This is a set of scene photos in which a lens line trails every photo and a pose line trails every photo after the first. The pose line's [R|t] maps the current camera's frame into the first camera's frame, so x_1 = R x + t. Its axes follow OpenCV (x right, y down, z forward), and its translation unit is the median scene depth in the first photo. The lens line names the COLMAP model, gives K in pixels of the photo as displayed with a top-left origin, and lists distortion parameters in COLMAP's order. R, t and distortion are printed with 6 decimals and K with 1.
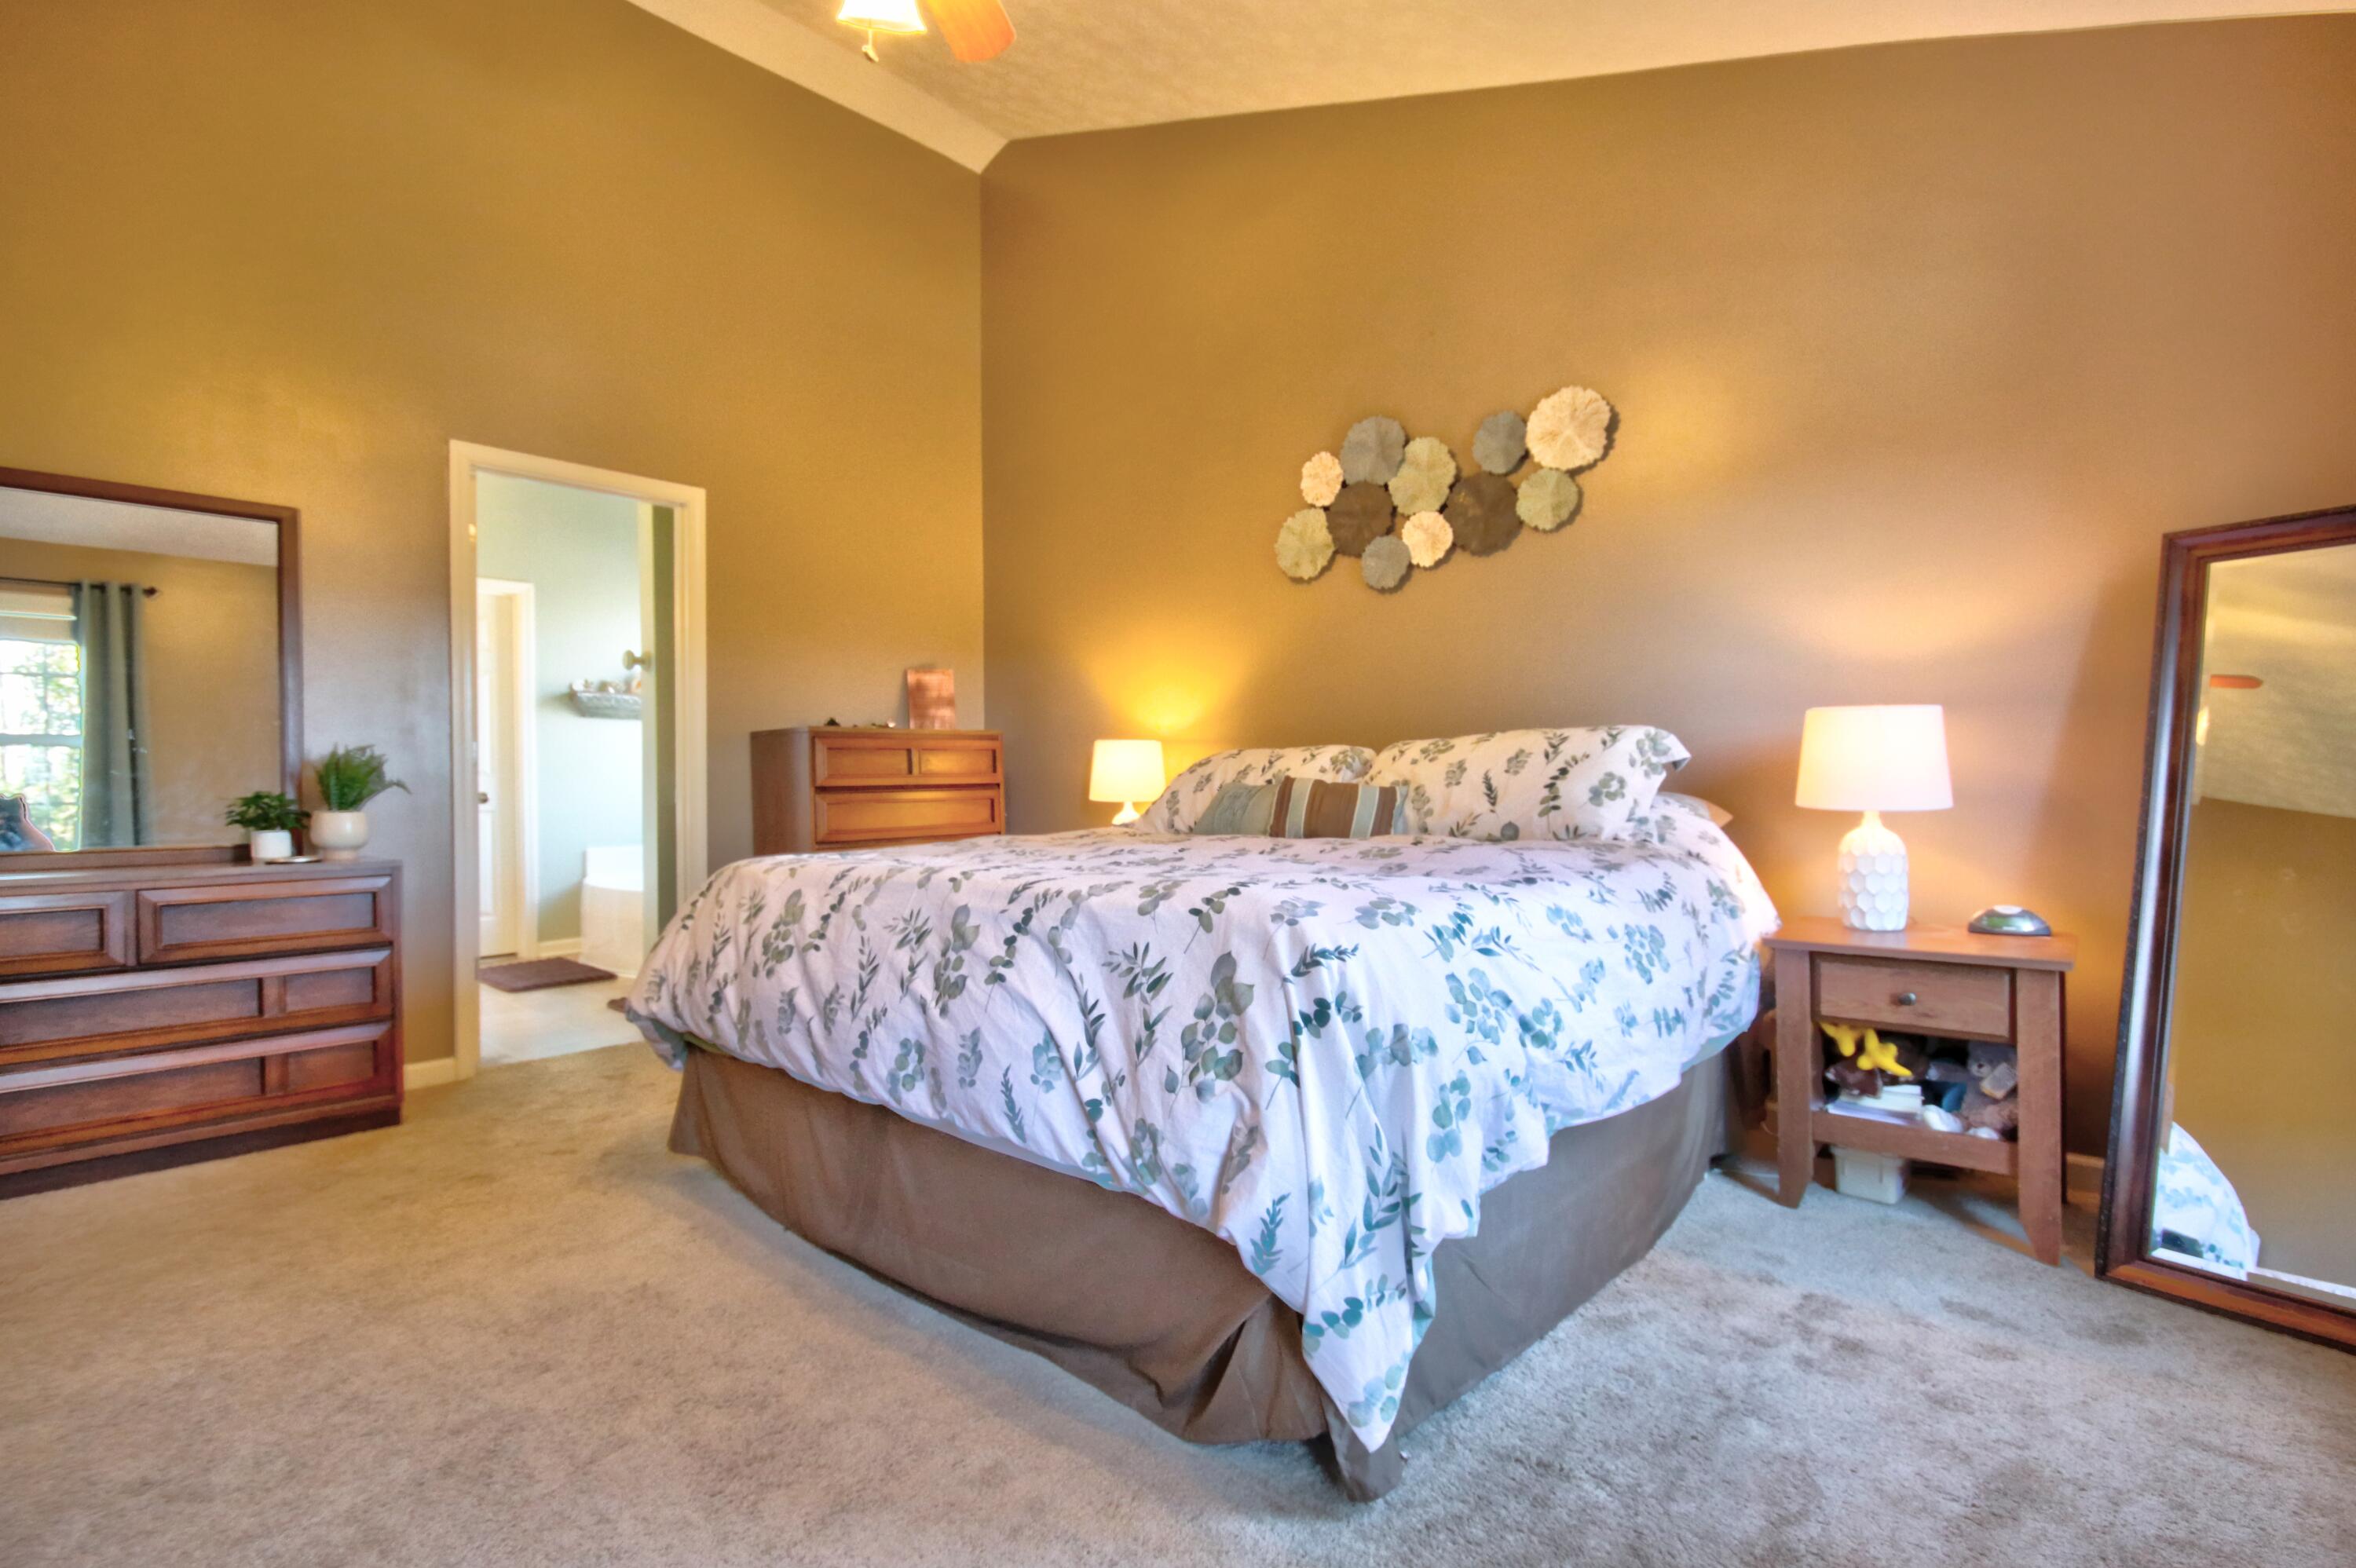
lens RADIAL K [[1087.7, 0, 1173.0], [0, 1087.7, 787.7], [0, 0, 1]] dist [0.000779, -0.000286]
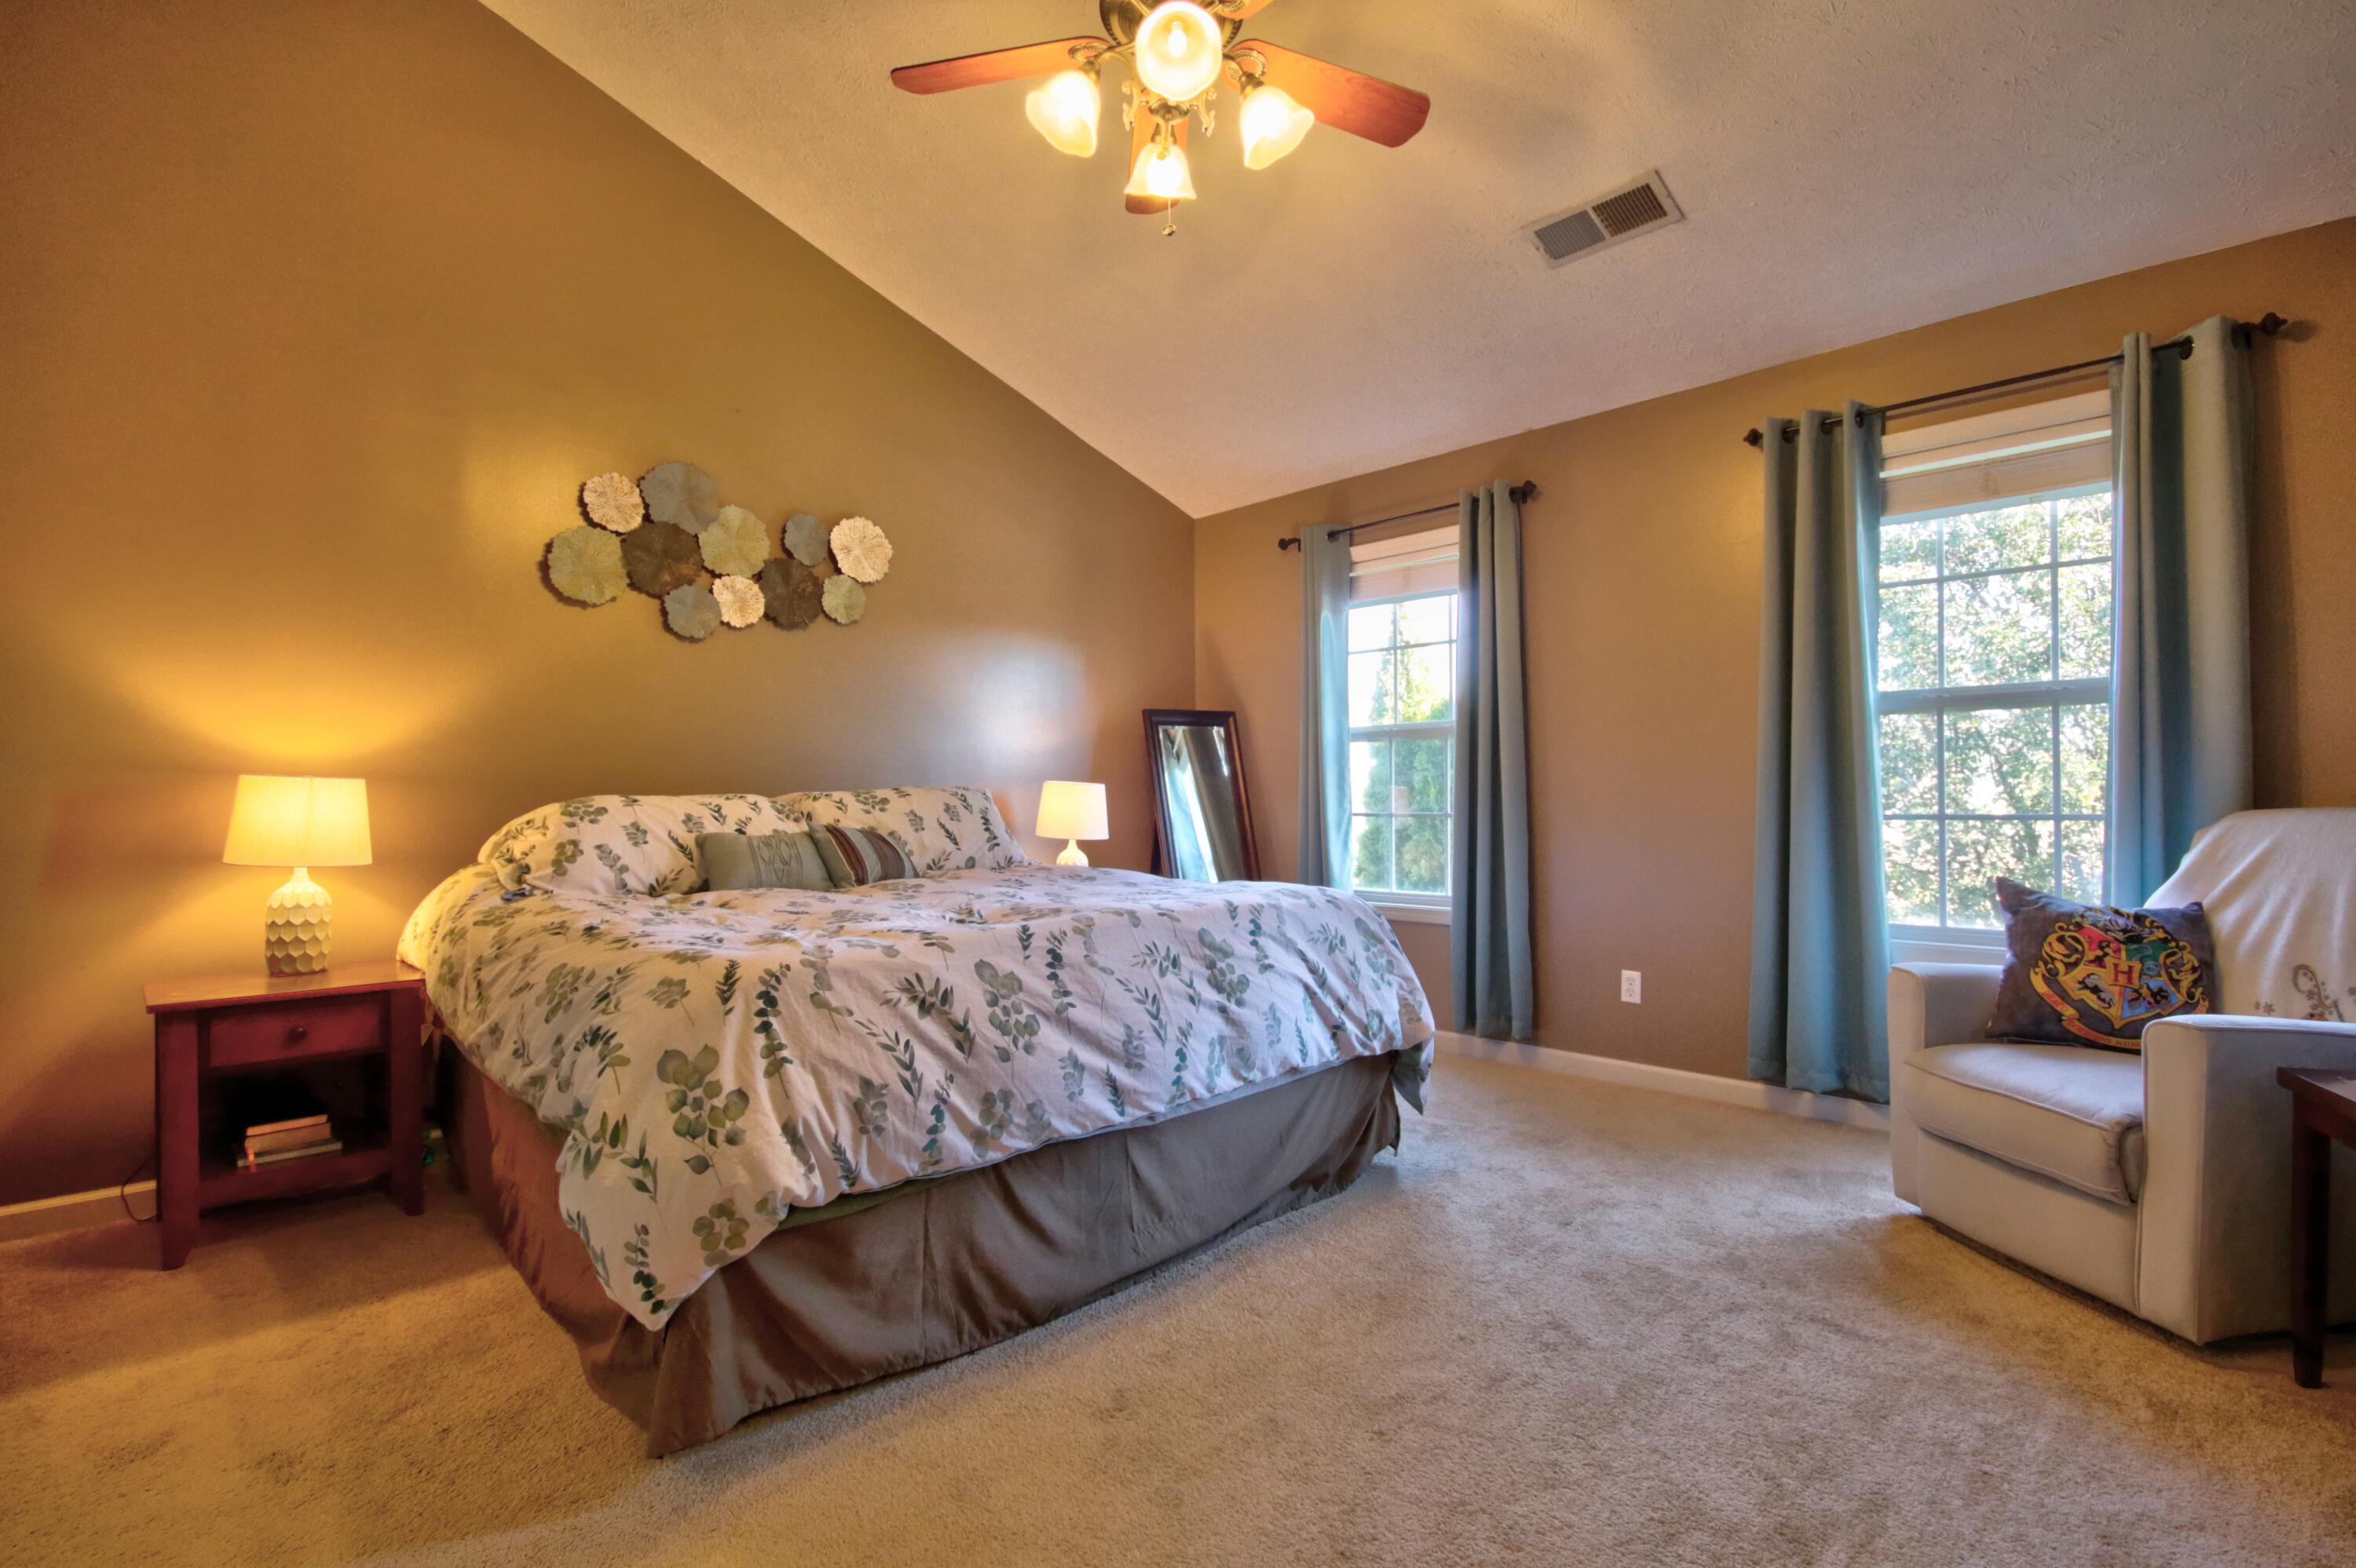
lens RADIAL K [[1087.7, 0, 1173.0], [0, 1087.7, 787.7], [0, 0, 1]] dist [0.000779, -0.000286]
pose [[0.053946, 0.018002, 0.998382, -1.296883], [0.013285, 0.999736, -0.018744, -0.031959], [-0.998455, 0.014275, 0.053692, 0.832546]]
